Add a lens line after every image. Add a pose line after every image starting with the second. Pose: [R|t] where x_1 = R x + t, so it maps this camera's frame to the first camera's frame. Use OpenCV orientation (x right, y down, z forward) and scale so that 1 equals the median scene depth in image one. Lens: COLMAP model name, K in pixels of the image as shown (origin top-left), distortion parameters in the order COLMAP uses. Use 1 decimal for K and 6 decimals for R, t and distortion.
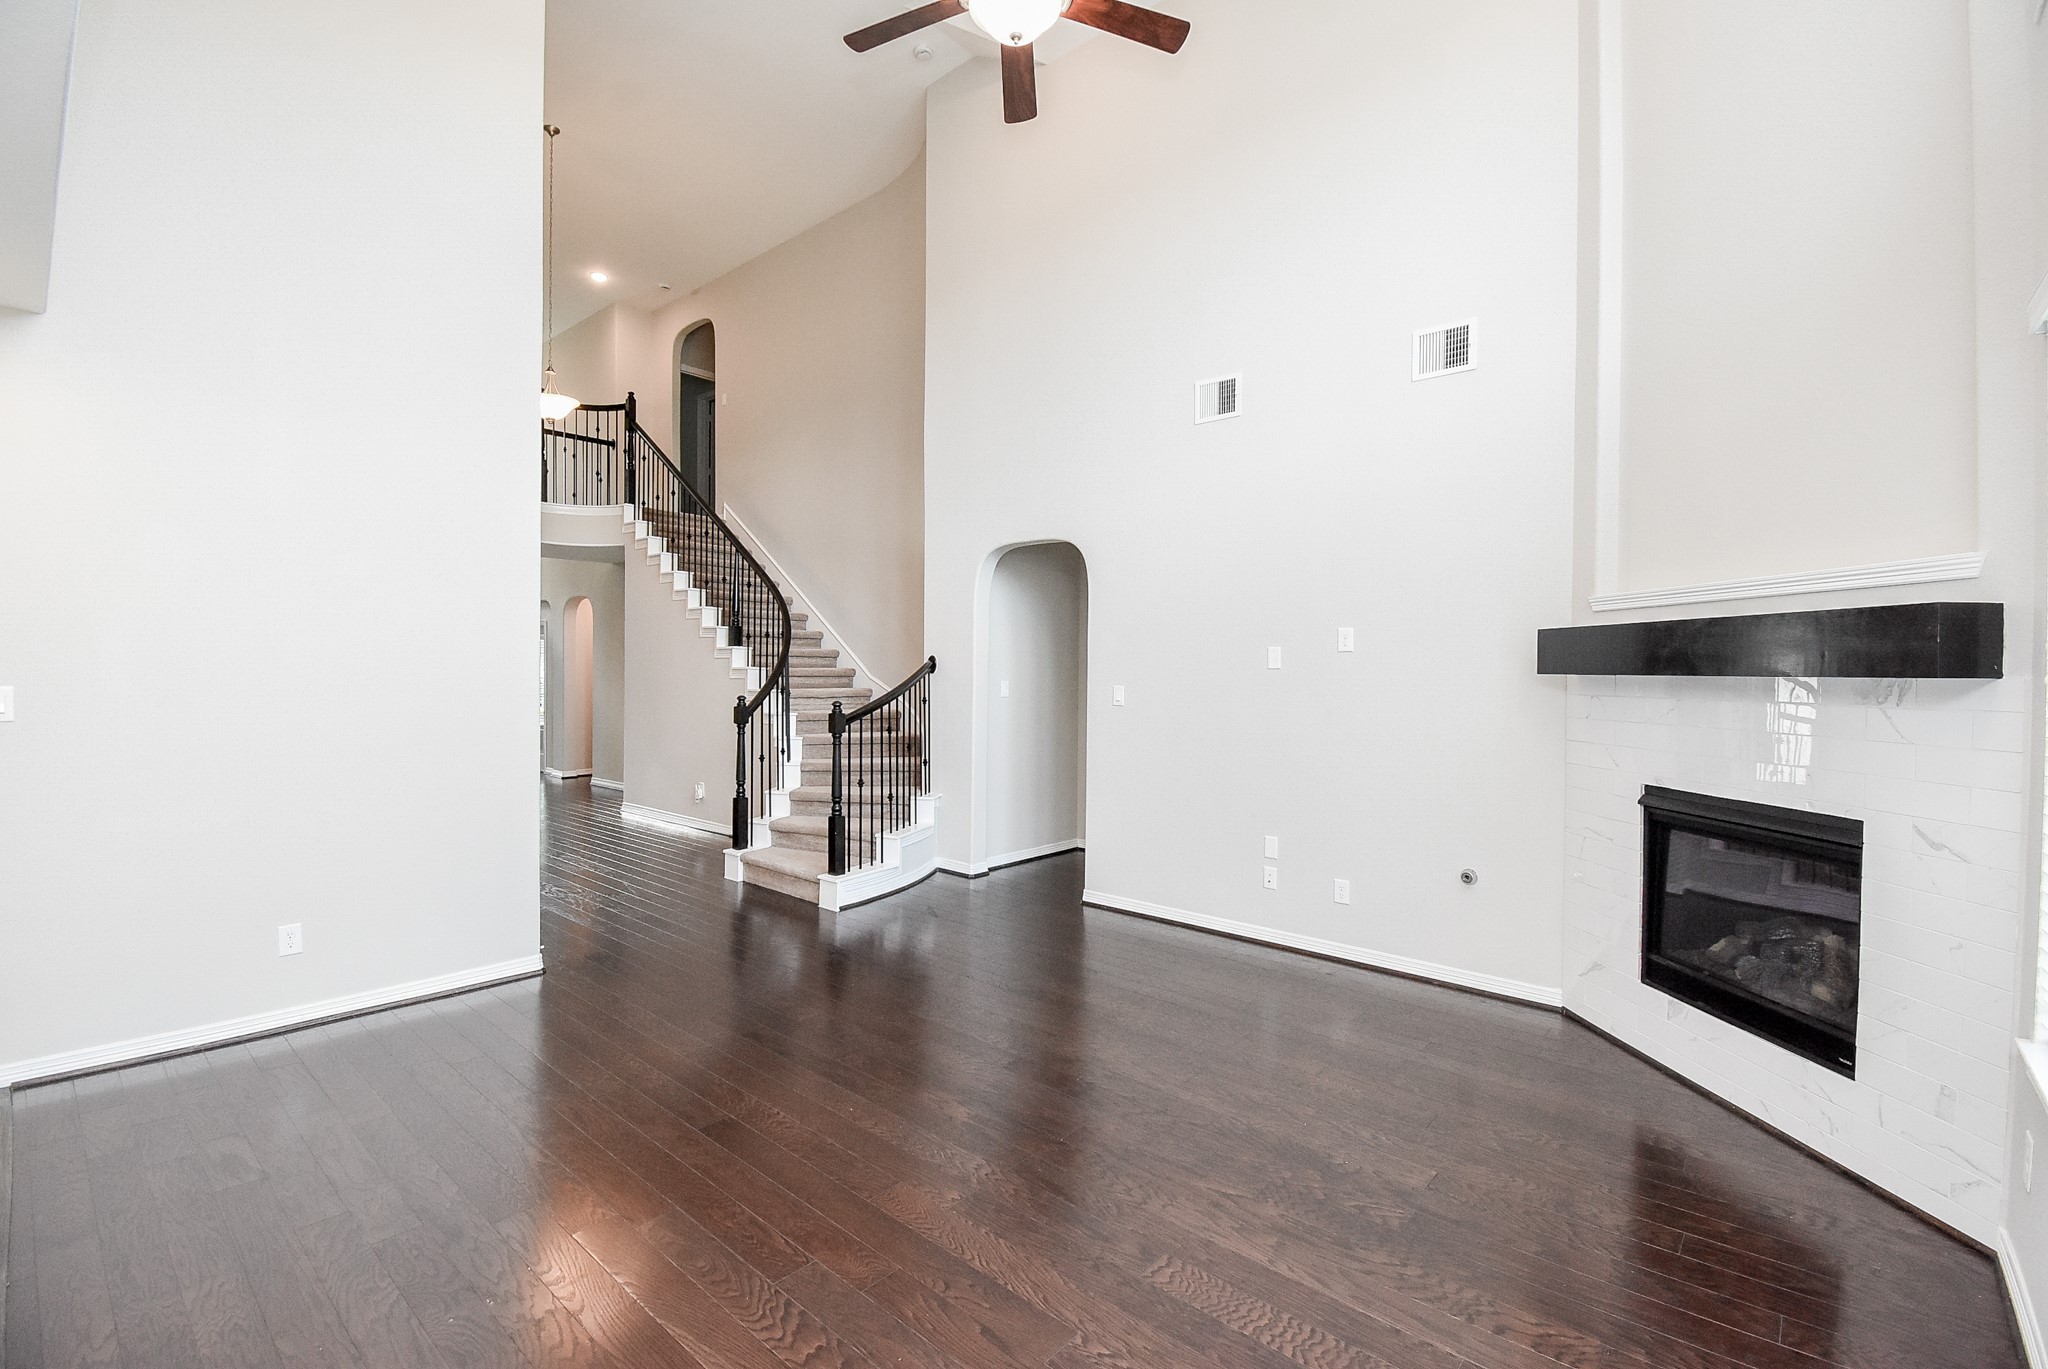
lens RADIAL K [[905.8, 0, 1028.1], [0, 905.8, 679.2], [0, 0, 1]] dist [0.019050, -0.020103]
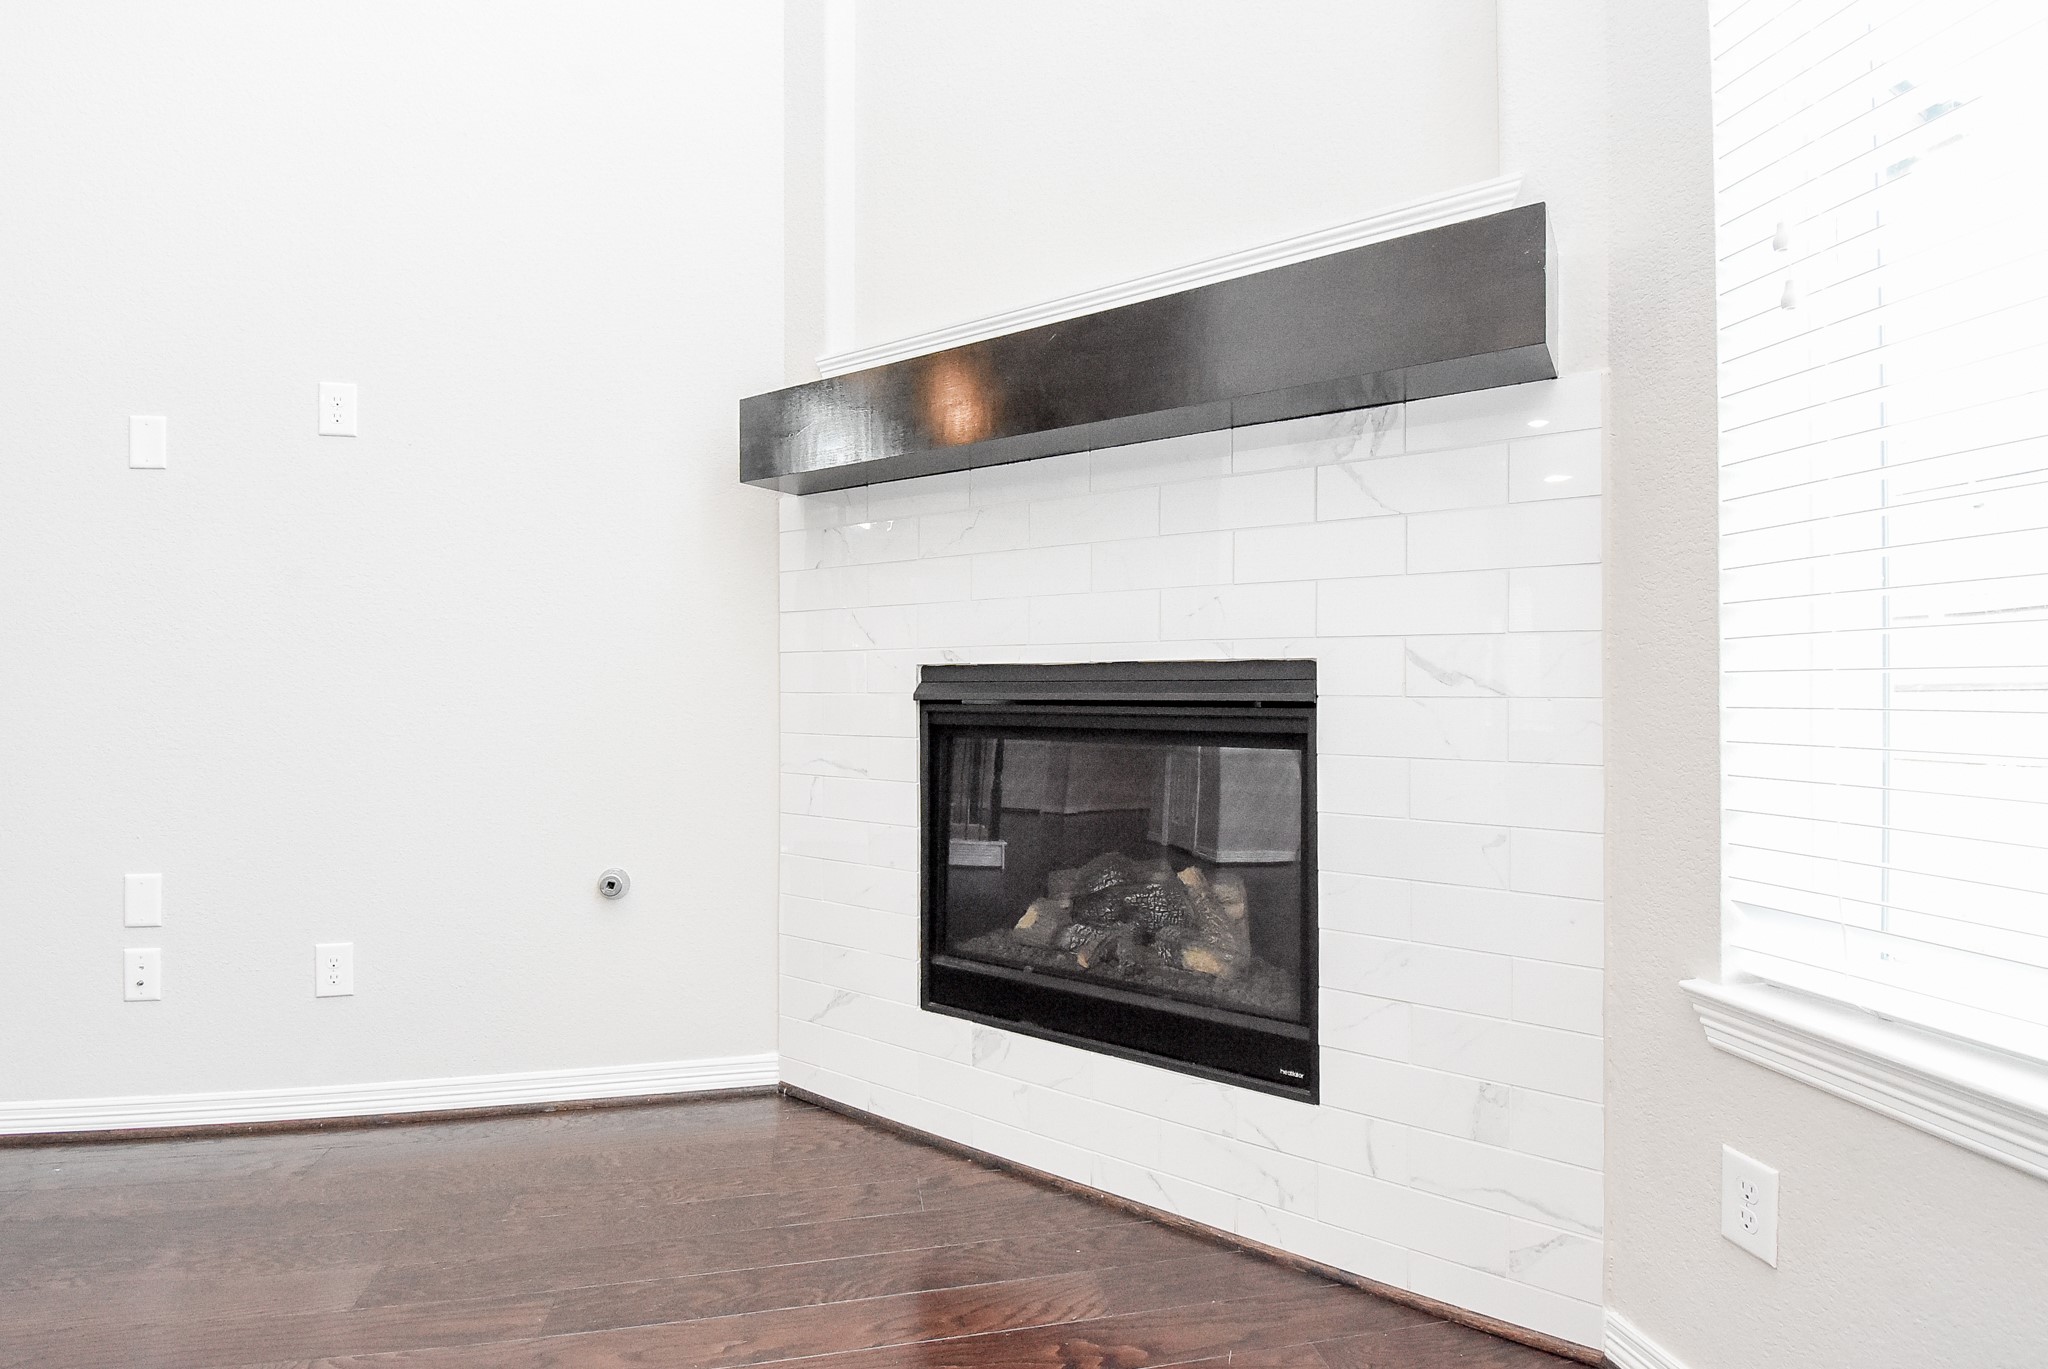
lens RADIAL K [[942.3, 0, 978.9], [0, 942.3, 689.5], [0, 0, 1]] dist [0.019461, -0.022611]
pose [[0.619229, -0.011193, 0.785131, 0.238188], [0.014585, 0.999890, 0.002751, 0.134768], [-0.785075, 0.009748, 0.619324, 0.622530]]
